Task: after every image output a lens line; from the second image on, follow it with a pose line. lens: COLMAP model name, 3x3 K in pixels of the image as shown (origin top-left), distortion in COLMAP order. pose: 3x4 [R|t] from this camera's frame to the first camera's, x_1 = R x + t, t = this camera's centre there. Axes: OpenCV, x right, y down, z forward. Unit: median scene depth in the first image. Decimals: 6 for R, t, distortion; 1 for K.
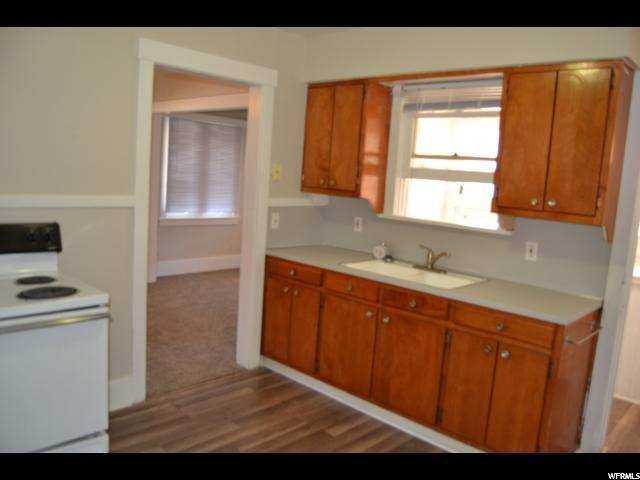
lens RADIAL K [[507.3, 0, 337.9], [0, 507.3, 238.6], [0, 0, 1]] dist [-0.102519, 0.004797]
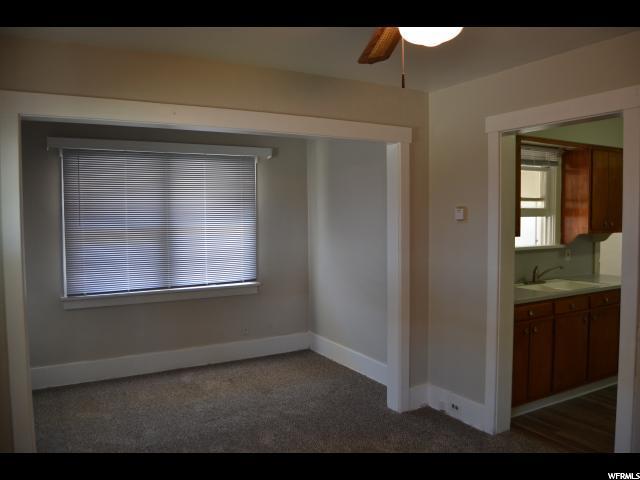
lens RADIAL K [[507.3, 0, 337.9], [0, 507.3, 238.6], [0, 0, 1]] dist [-0.102519, 0.004797]
pose [[0.304069, -0.114005, 0.945804, -1.217358], [0.154168, 0.985616, 0.069239, -0.227543], [-0.940093, 0.124760, 0.317271, 1.059886]]
